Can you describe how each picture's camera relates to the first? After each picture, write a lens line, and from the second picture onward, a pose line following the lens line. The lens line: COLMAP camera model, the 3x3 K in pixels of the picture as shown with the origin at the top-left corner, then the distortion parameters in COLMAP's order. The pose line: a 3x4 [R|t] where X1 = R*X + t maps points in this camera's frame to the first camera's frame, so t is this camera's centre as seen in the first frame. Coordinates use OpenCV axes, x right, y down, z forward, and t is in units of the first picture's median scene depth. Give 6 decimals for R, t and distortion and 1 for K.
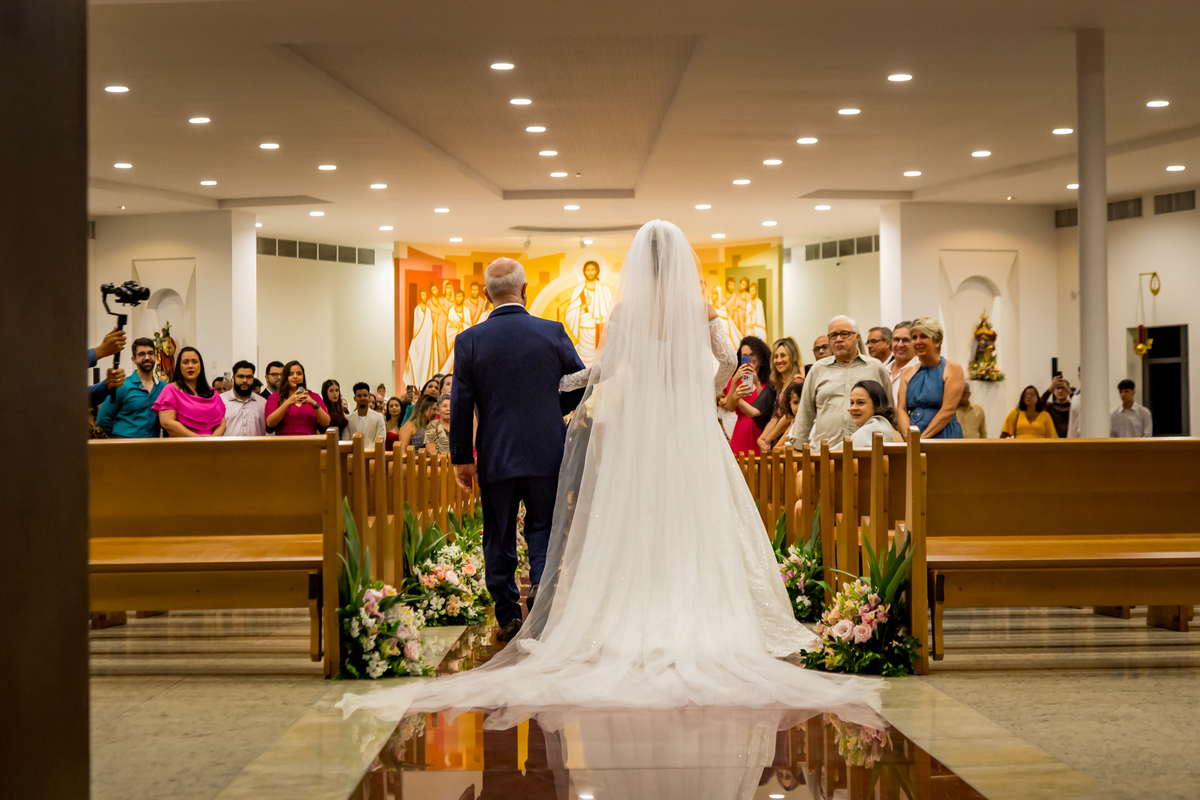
lens RADIAL K [[2421.7, 0, 600.0], [0, 2421.7, 400.0], [0, 0, 1]] dist [0.312388, -0.081468]
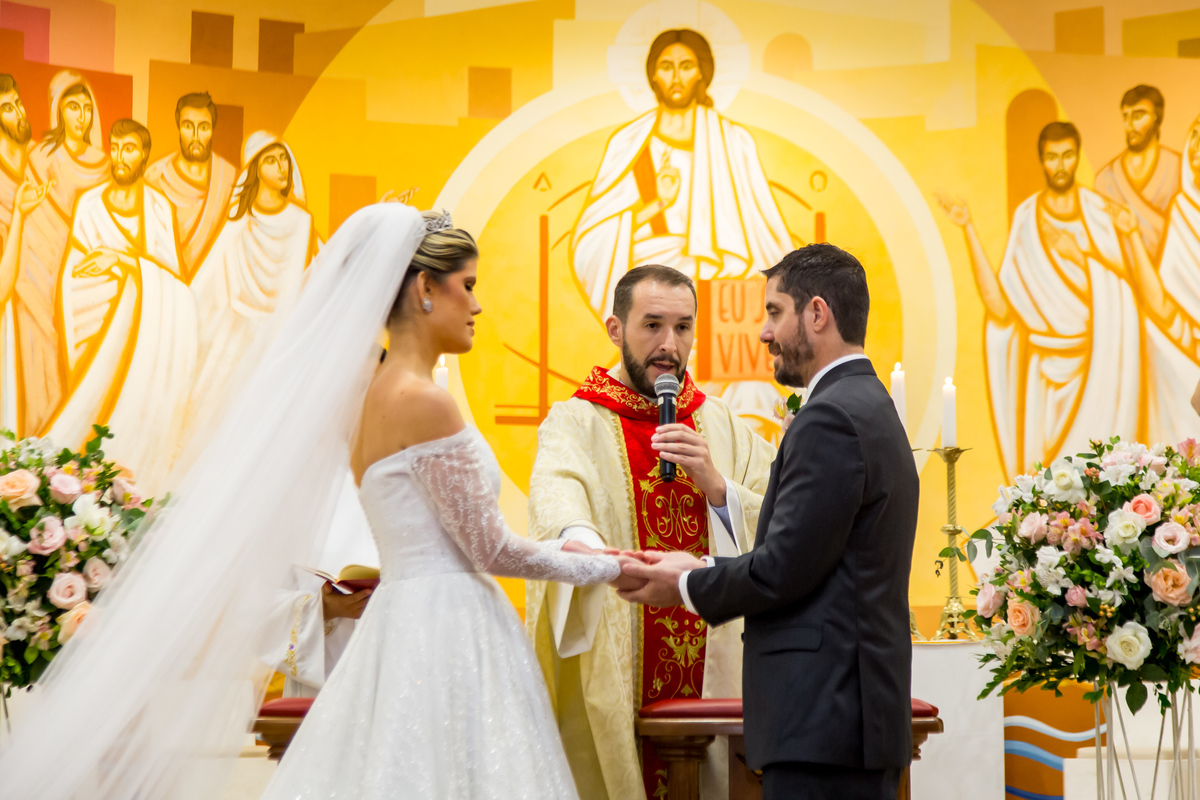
lens RADIAL K [[2899.3, 0, 625.6], [0, 2899.3, 398.8], [0, 0, 1]] dist [0.021443, 0.151758]
pose [[0.999839, 0.006522, -0.016720, -0.004029], [-0.007903, 0.996441, -0.083924, 0.005398], [0.016113, 0.084042, 0.996332, 0.715614]]
